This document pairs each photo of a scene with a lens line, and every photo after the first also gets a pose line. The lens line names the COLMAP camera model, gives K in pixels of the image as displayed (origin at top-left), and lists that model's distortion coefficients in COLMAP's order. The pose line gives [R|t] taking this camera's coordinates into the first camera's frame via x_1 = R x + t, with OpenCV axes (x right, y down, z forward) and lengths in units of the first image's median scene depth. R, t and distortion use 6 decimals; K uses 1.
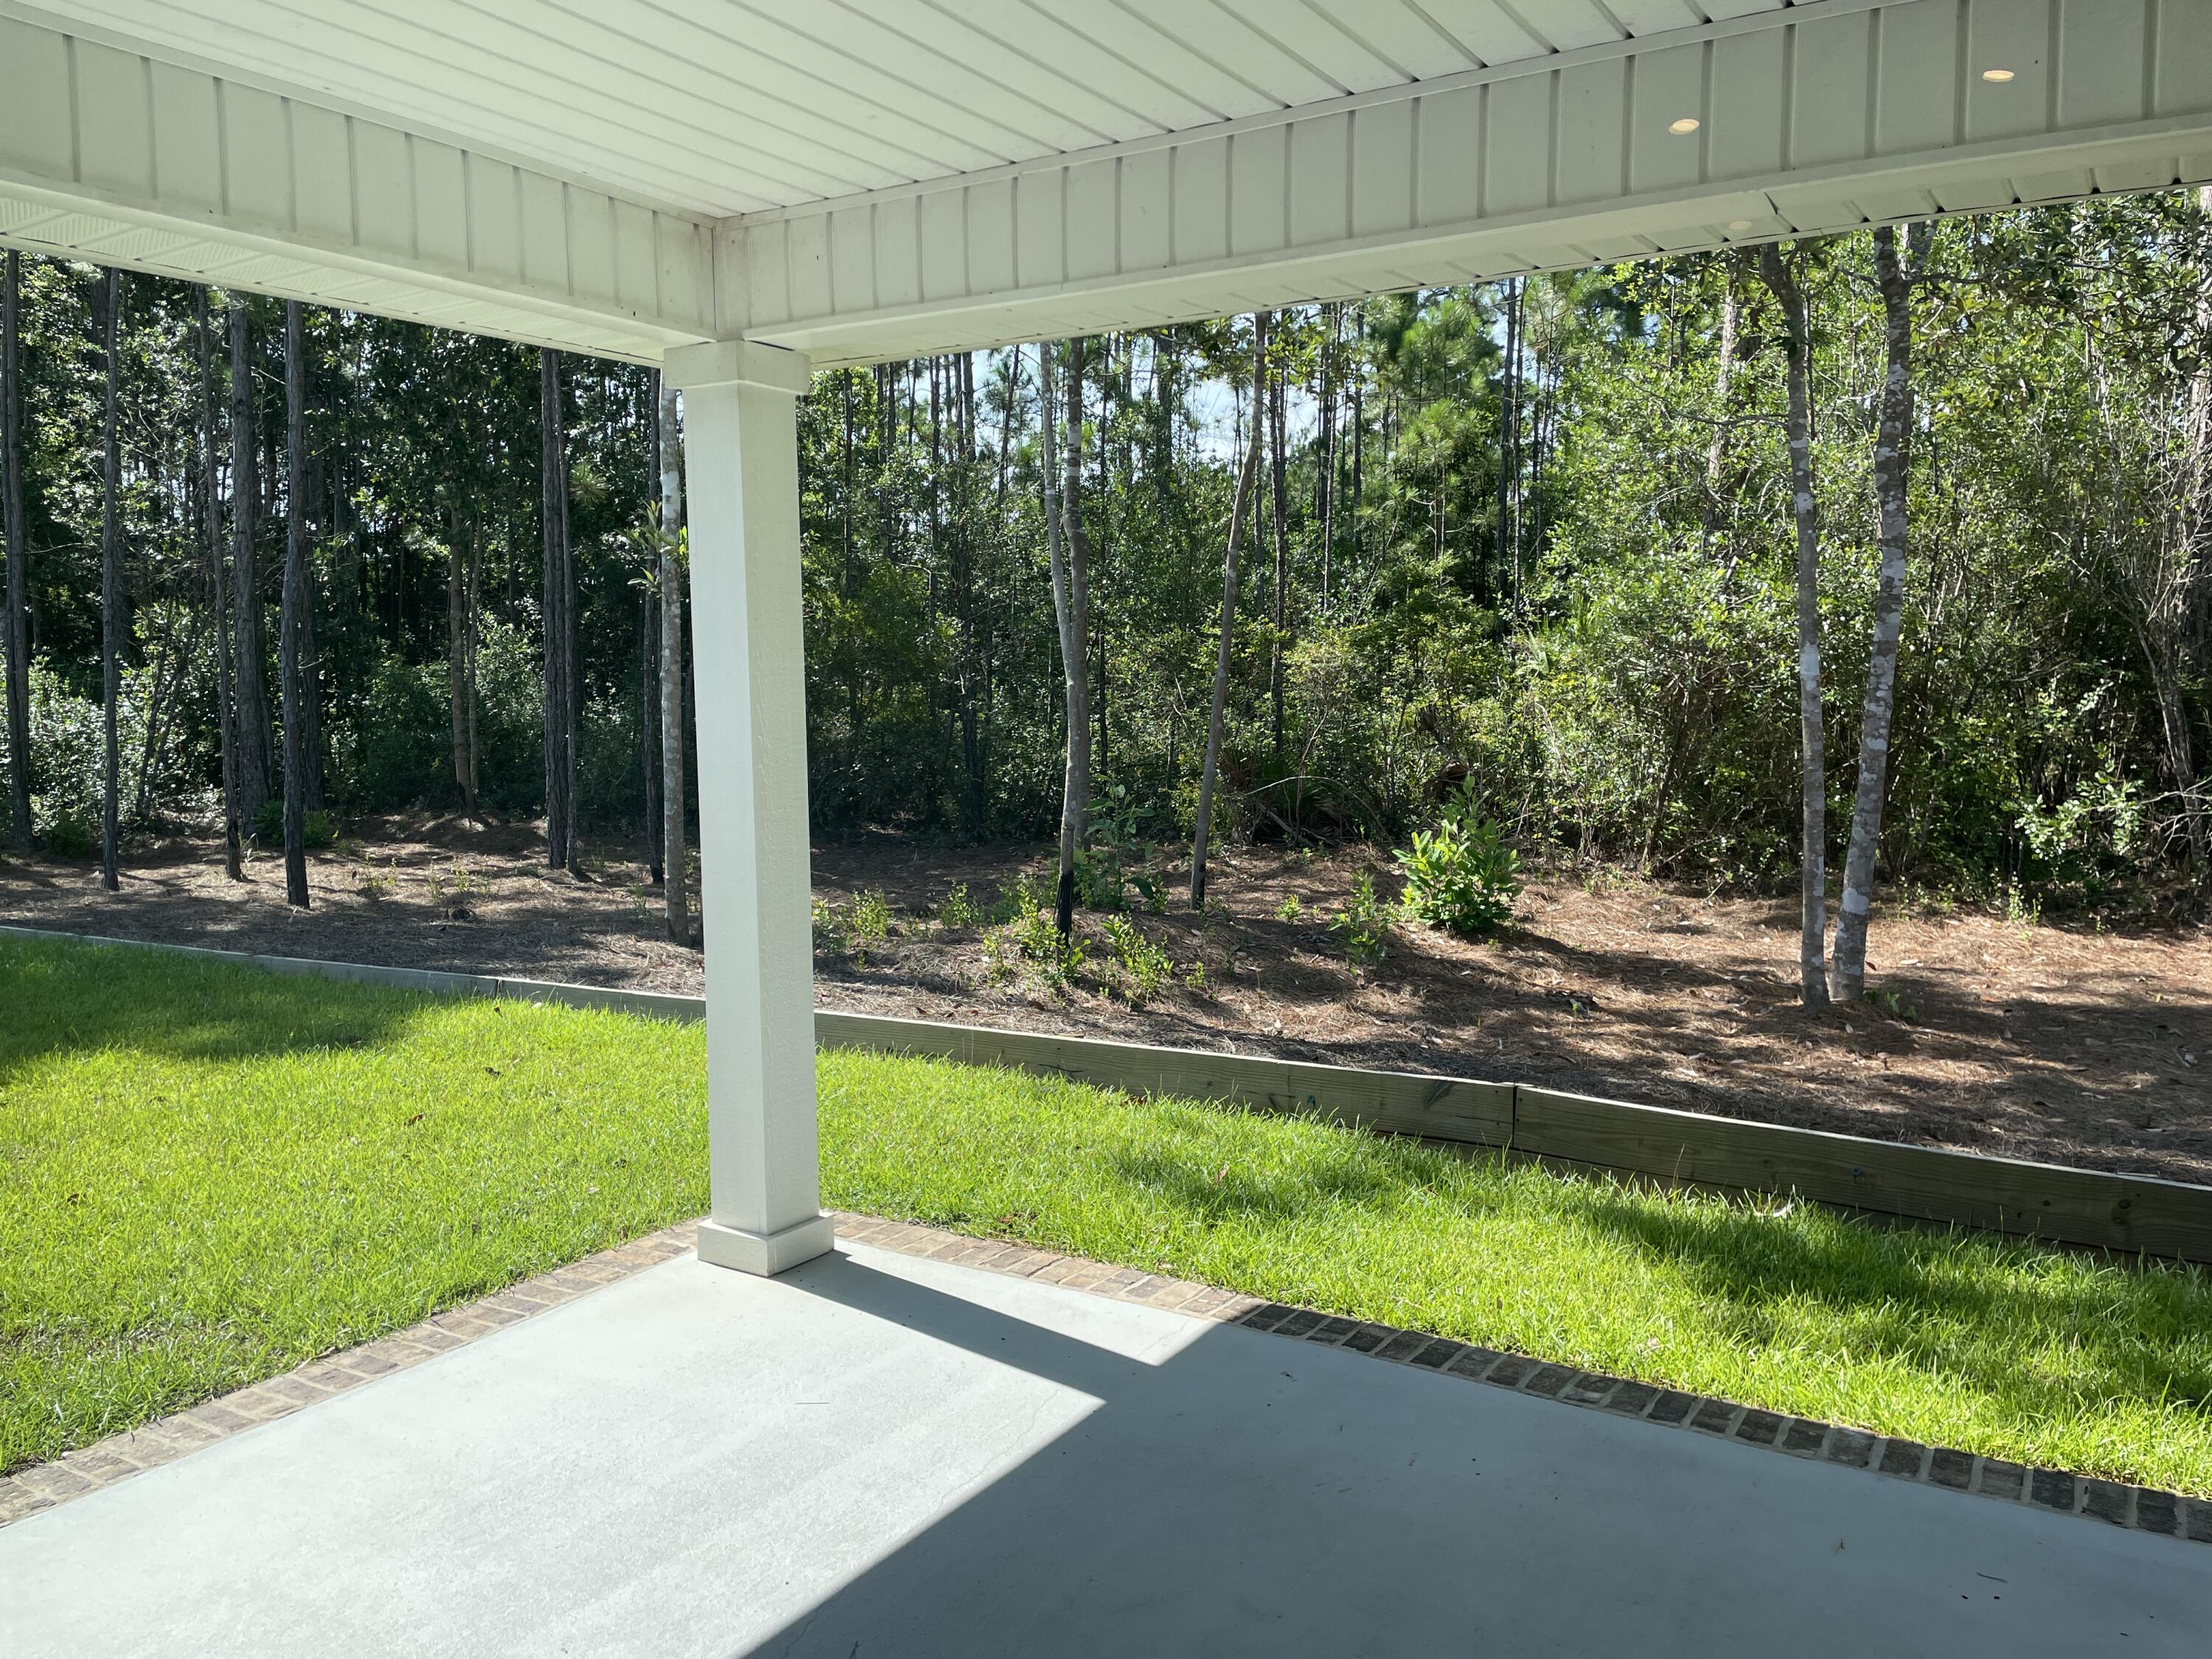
lens RADIAL K [[1665.9, 0, 1108.9], [0, 1665.9, 838.2], [0, 0, 1]] dist [0.080677, -0.096849]
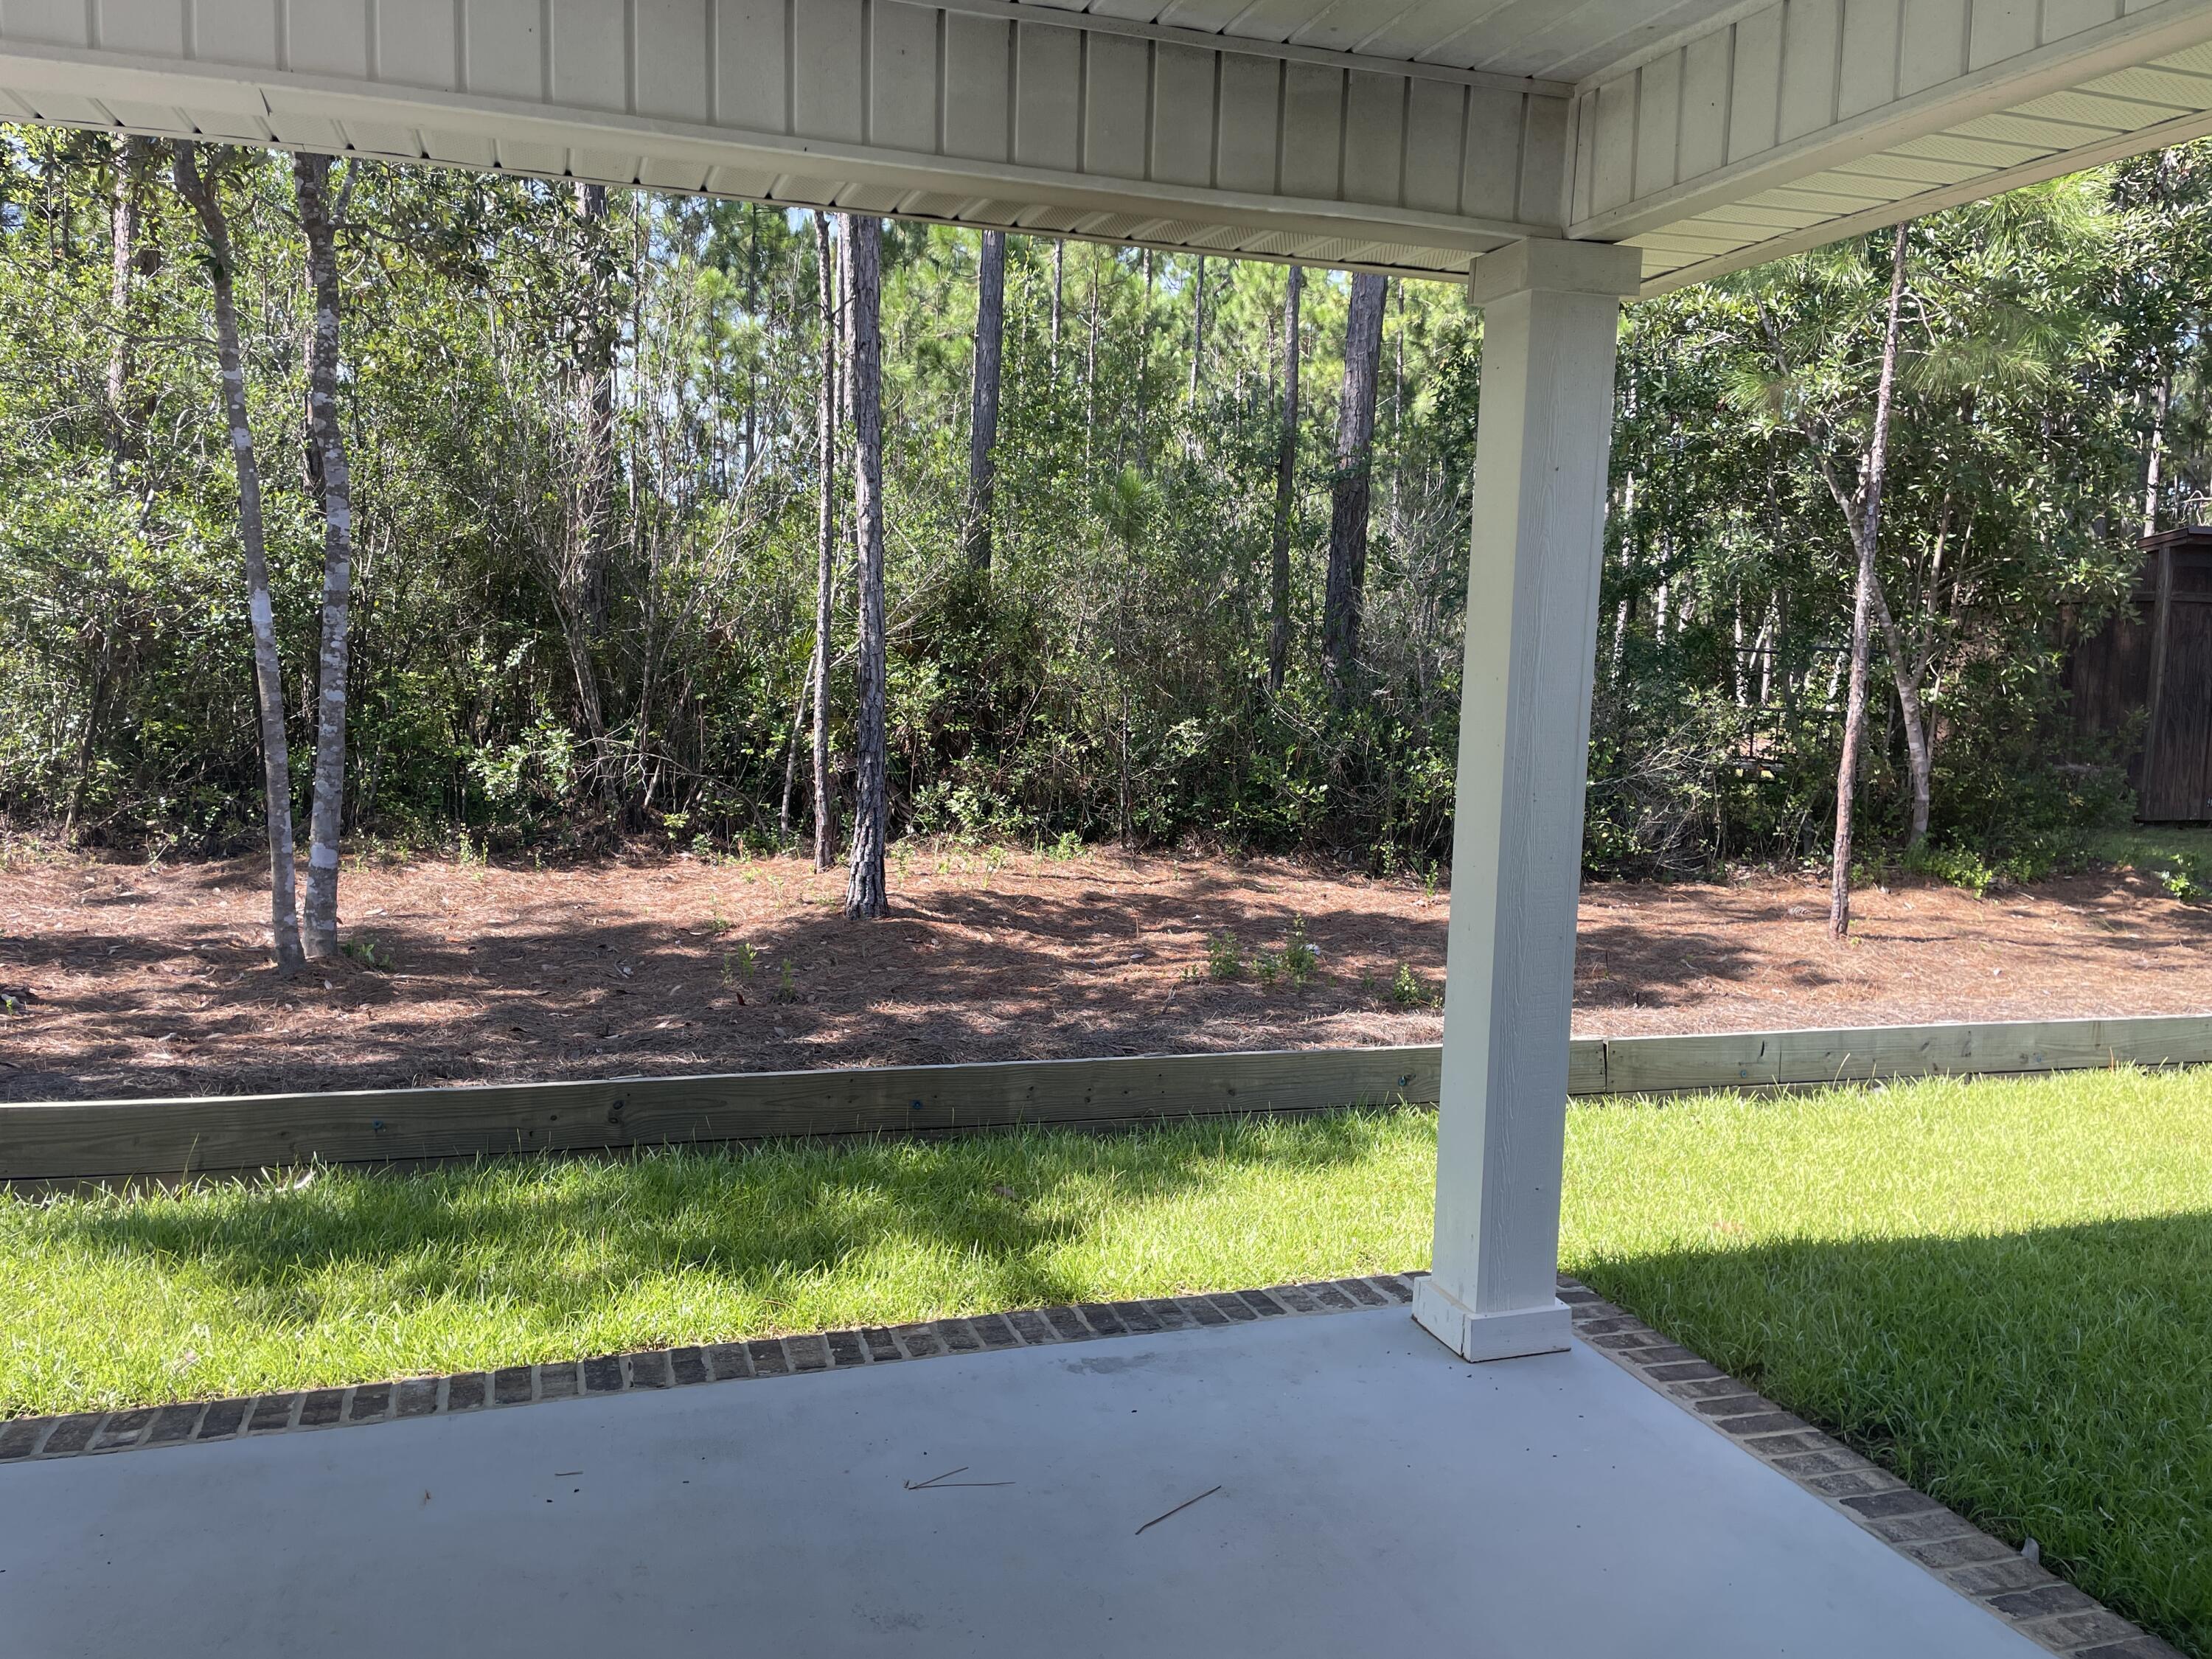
lens RADIAL K [[1665.9, 0, 1108.3], [0, 1665.9, 843.9], [0, 0, 1]] dist [0.080677, -0.096849]
pose [[0.643165, -0.066390, 0.762844, -0.013302], [0.042952, 0.997794, 0.050624, 0.000506], [-0.764522, 0.000206, 0.644598, 0.016094]]
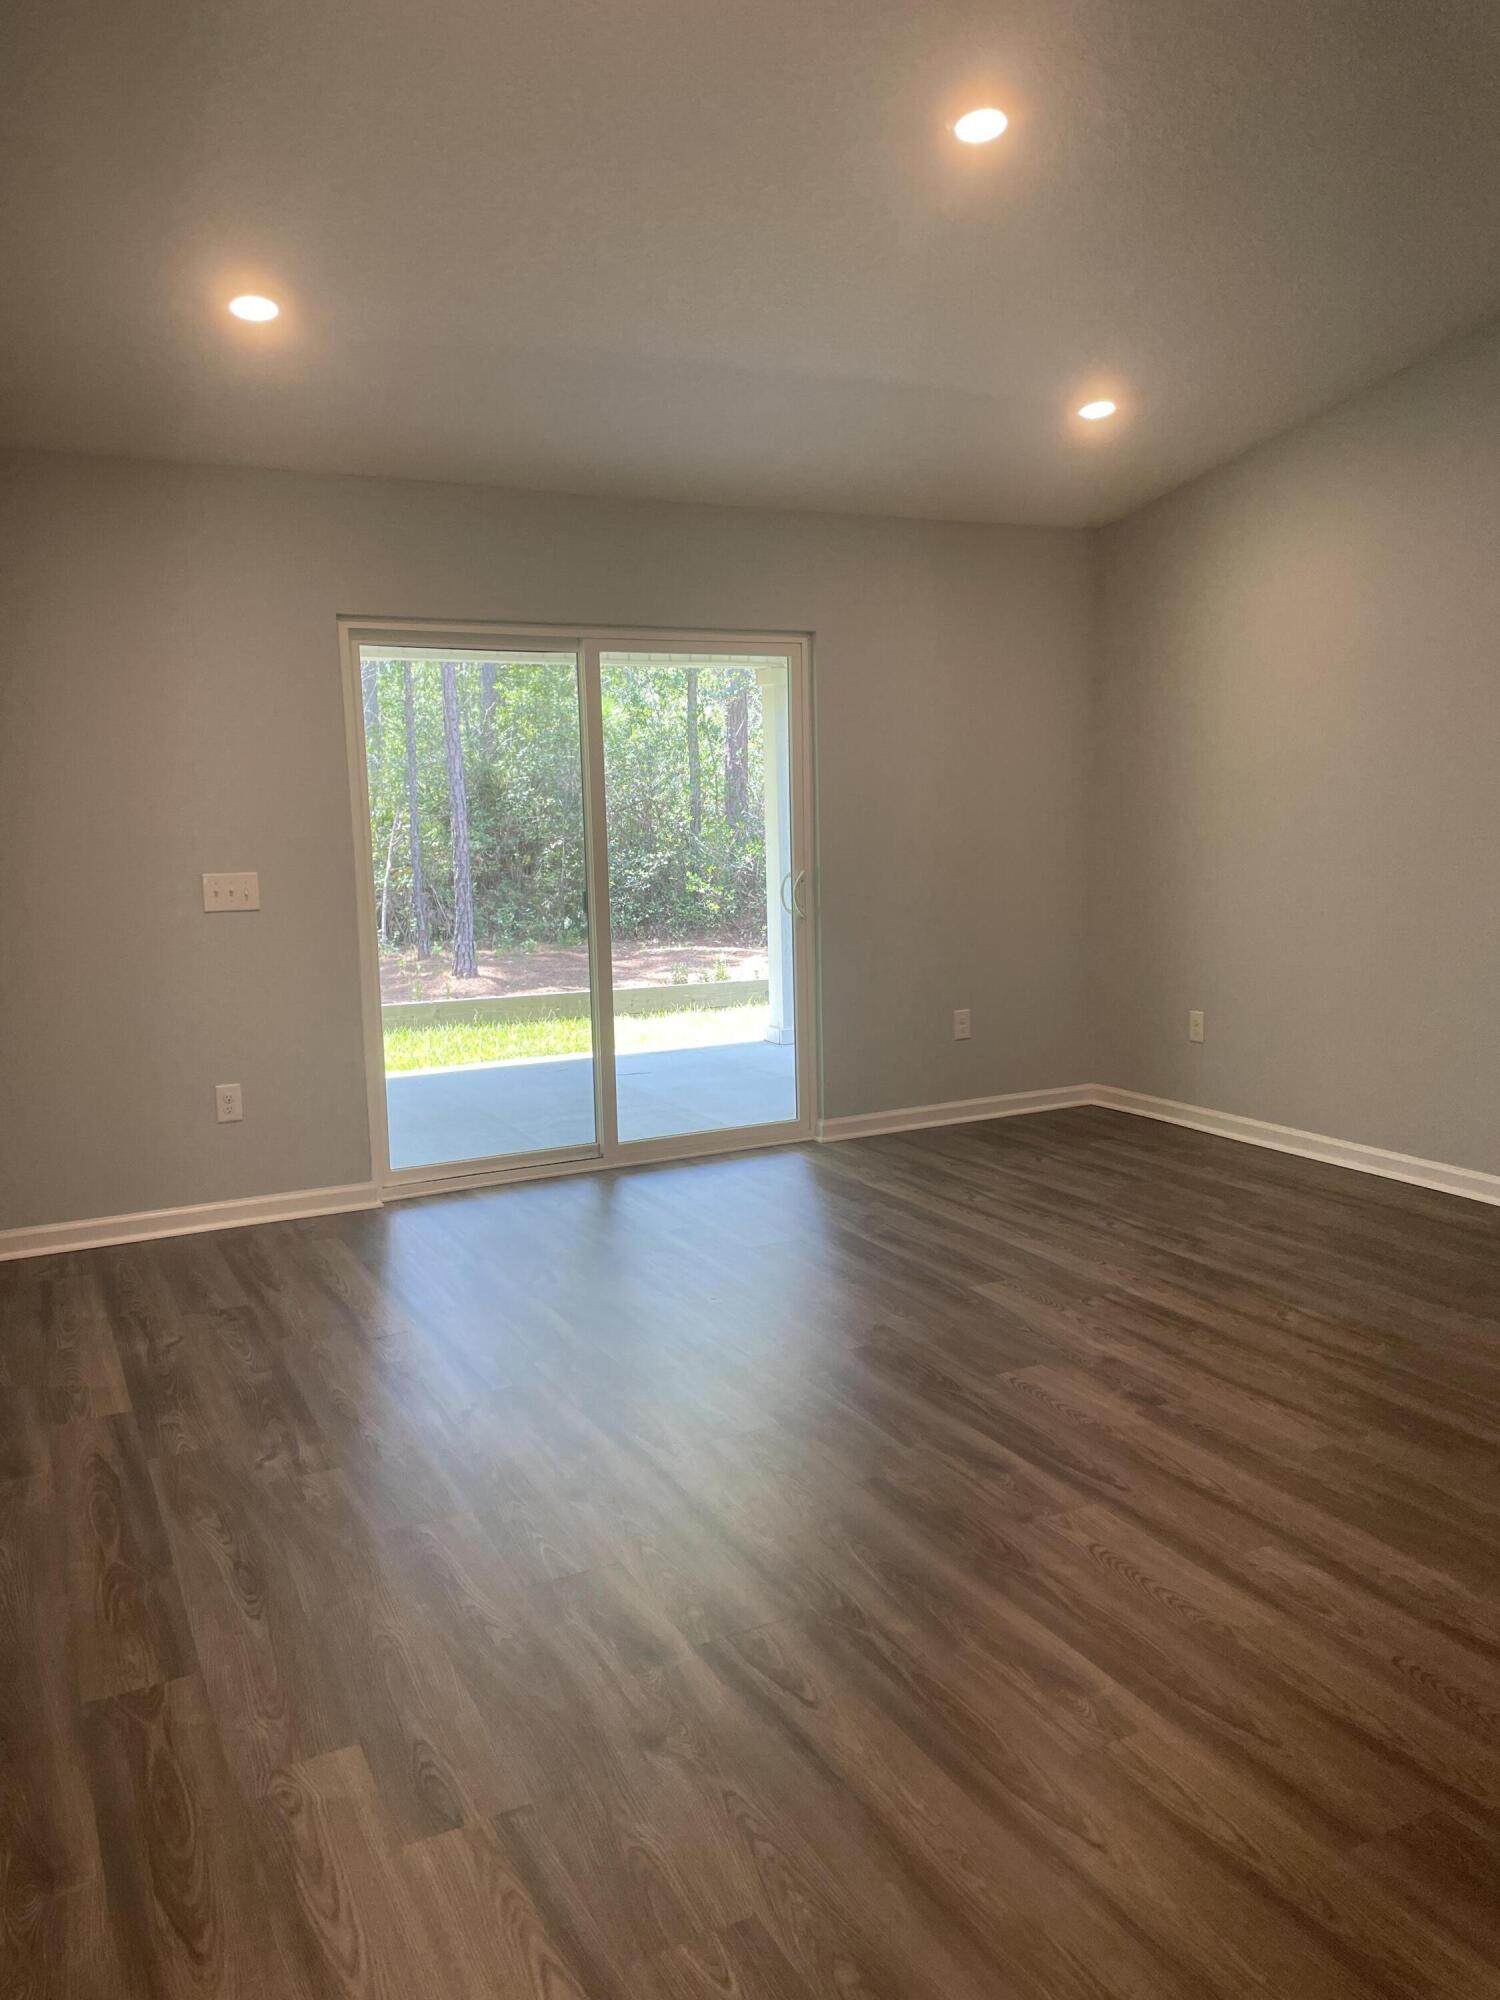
lens RADIAL K [[1506.3, 0, 746.2], [0, 1506.3, 1005.1], [0, 0, 1]] dist [0.080677, -0.096849]
pose [[0.531241, -0.115574, 0.839301, -0.753623], [0.101089, 0.992221, 0.072647, 0.054089], [-0.841168, 0.046251, 0.538792, -0.462075]]
